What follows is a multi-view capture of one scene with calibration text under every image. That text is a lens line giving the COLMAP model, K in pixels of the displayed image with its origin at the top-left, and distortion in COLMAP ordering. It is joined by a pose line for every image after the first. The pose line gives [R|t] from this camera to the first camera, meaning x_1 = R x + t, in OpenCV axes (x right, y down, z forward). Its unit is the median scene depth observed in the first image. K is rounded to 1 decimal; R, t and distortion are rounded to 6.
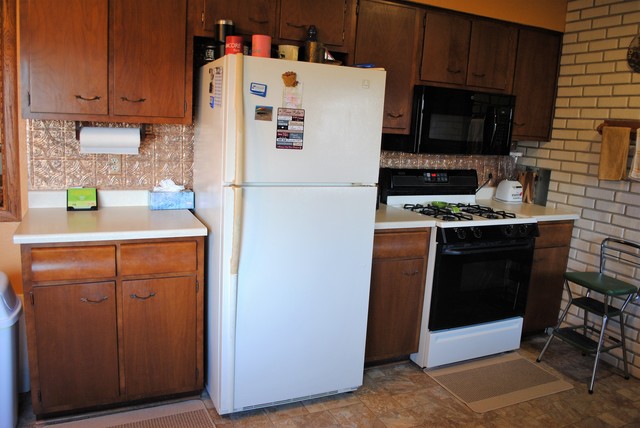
lens RADIAL K [[507.4, 0, 319.3], [0, 507.4, 213.5], [0, 0, 1]] dist [-0.074163, 0.003342]
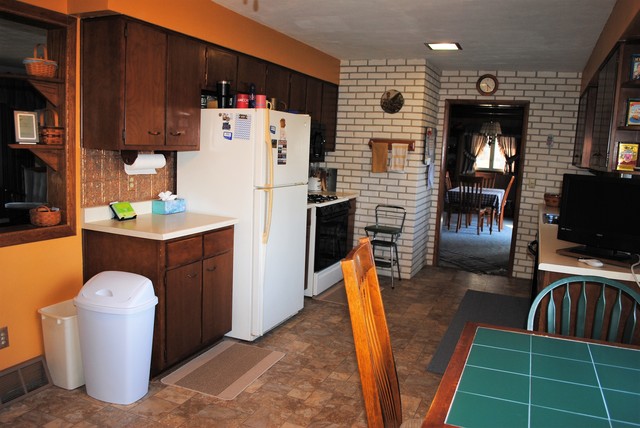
lens RADIAL K [[507.4, 0, 322.0], [0, 507.4, 214.9], [0, 0, 1]] dist [-0.074163, 0.003342]
pose [[0.750693, -0.111563, 0.651163, -0.755160], [0.115225, 0.992641, 0.037231, -0.006767], [-0.650525, 0.047081, 0.758024, -0.241094]]
